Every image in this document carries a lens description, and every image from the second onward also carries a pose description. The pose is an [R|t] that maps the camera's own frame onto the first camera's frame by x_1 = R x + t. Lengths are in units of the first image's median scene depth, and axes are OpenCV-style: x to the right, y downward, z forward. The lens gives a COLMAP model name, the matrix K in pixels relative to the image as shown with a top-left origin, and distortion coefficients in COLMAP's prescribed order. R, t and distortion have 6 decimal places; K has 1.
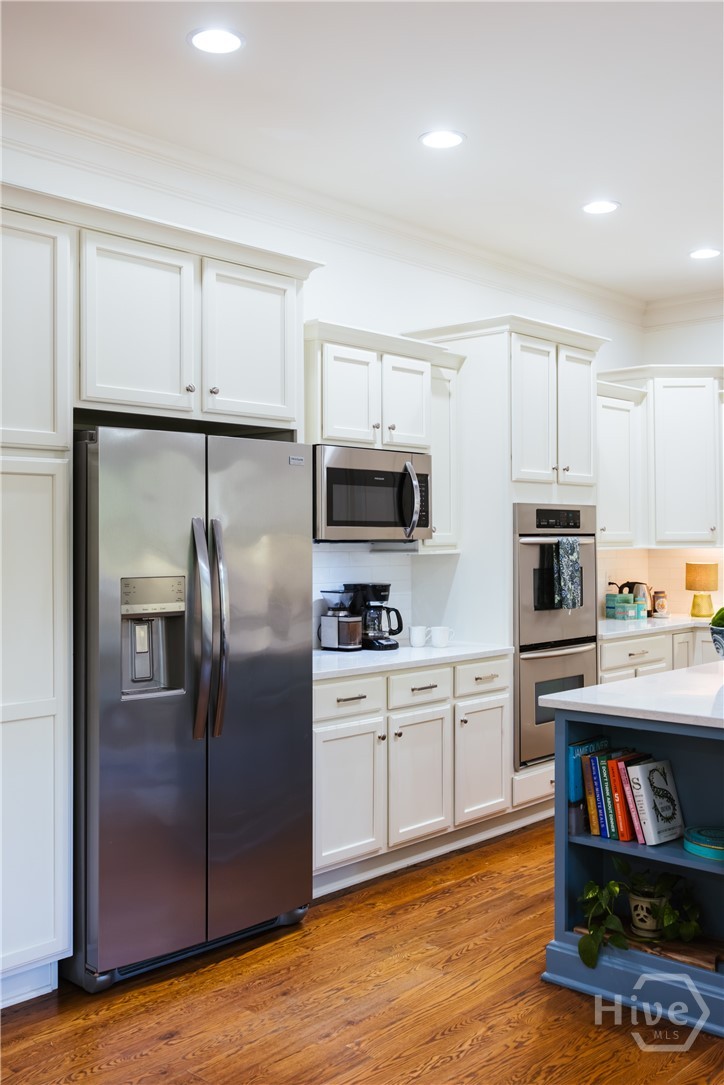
lens RADIAL K [[1005.5, 0, 362.0], [0, 1005.5, 542.5], [0, 0, 1]] dist [-0.018190, -0.002802]
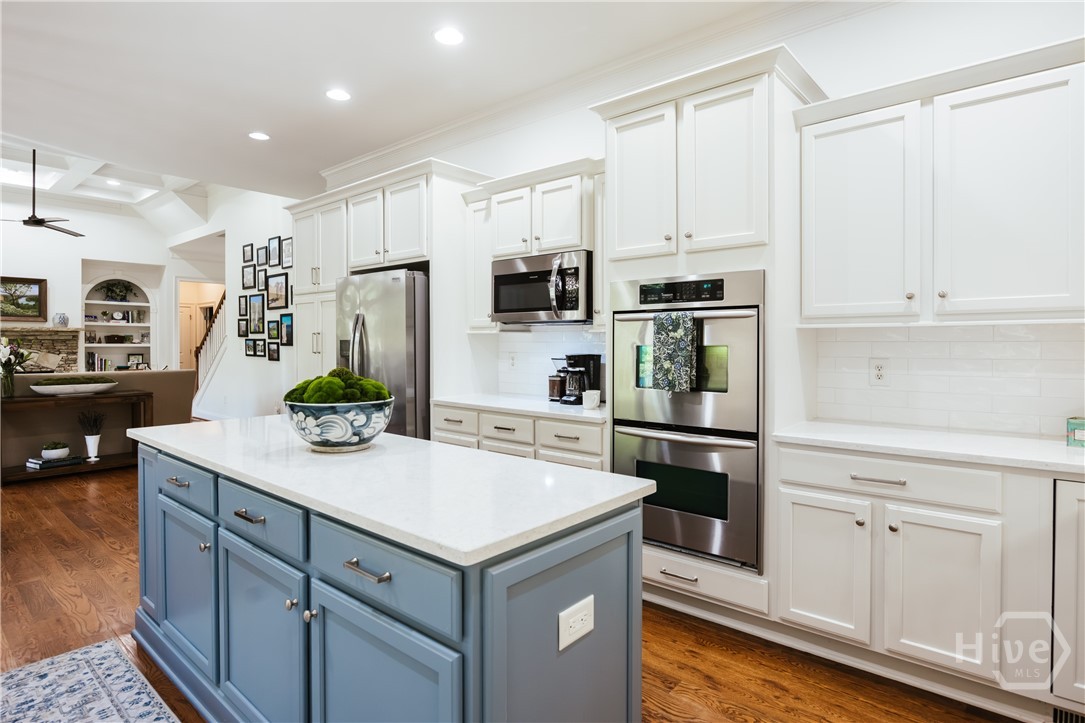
lens RADIAL K [[592.2, 0, 539.1], [0, 592.2, 348.3], [0, 0, 1]] dist [0.003095, 0.000035]
pose [[0.041808, 0.015538, -0.999005, 1.168423], [-0.000420, 0.999879, 0.015534, 0.030649], [0.999126, -0.000230, 0.041810, 1.362650]]
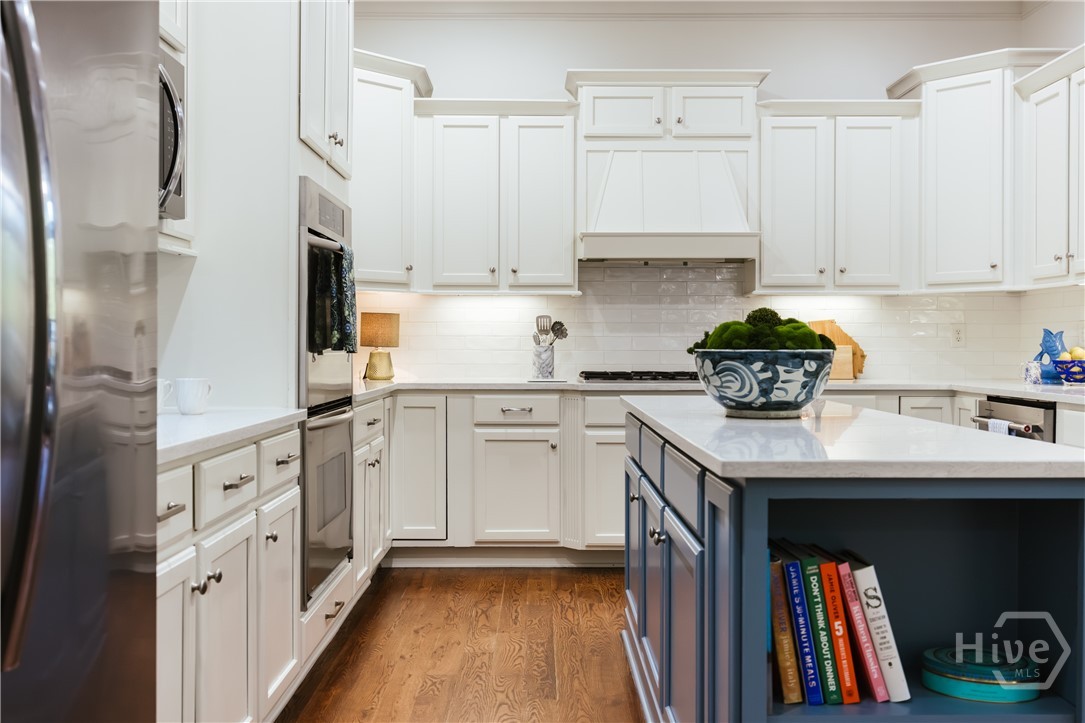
lens RADIAL K [[1005.5, 0, 541.7], [0, 1005.5, 340.9], [0, 0, 1]] dist [-0.018190, -0.002802]
pose [[0.735429, 0.011704, 0.677501, -0.240766], [-0.011728, 0.999921, -0.004544, 0.096881], [-0.677501, -0.004604, 0.735508, 0.687910]]
